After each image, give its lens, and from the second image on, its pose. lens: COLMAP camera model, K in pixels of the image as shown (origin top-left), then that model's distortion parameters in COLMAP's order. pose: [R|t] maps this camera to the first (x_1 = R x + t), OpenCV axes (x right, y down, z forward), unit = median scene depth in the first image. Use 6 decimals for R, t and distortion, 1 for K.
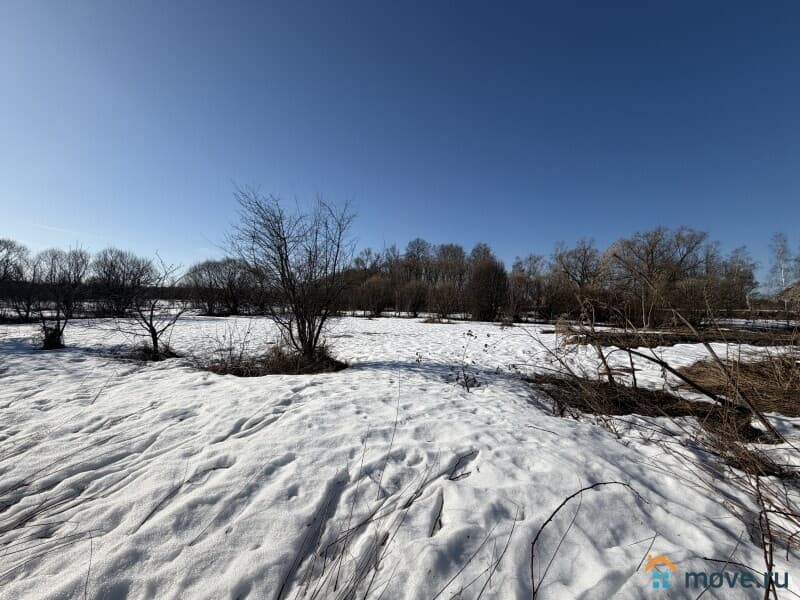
lens RADIAL K [[318.6, 0, 397.9], [0, 318.6, 300.3], [0, 0, 1]] dist [0.000594, -0.000131]
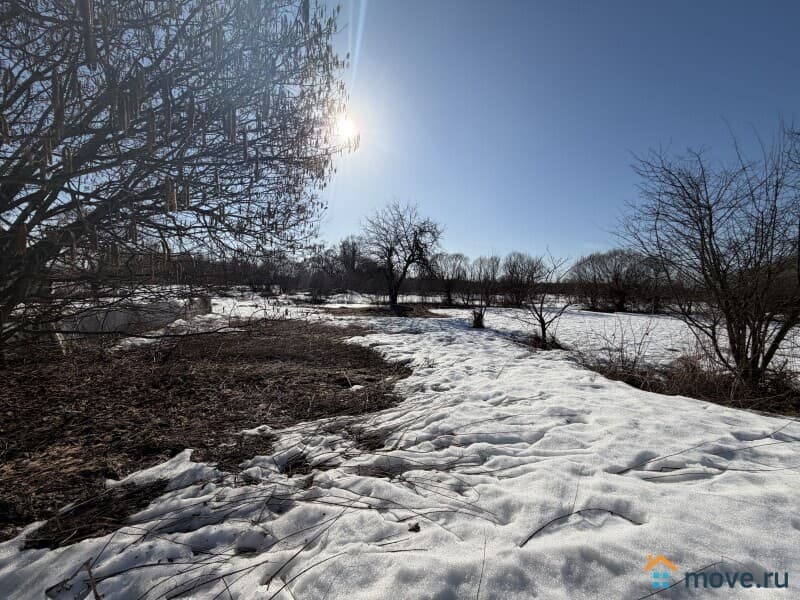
lens RADIAL K [[318.6, 0, 397.9], [0, 318.6, 300.3], [0, 0, 1]] dist [0.000594, -0.000131]
pose [[0.471055, 0.028636, -0.881639, -0.087385], [-0.015502, 0.999587, 0.024185, 0.010304], [0.881968, 0.002275, 0.471304, 0.105849]]
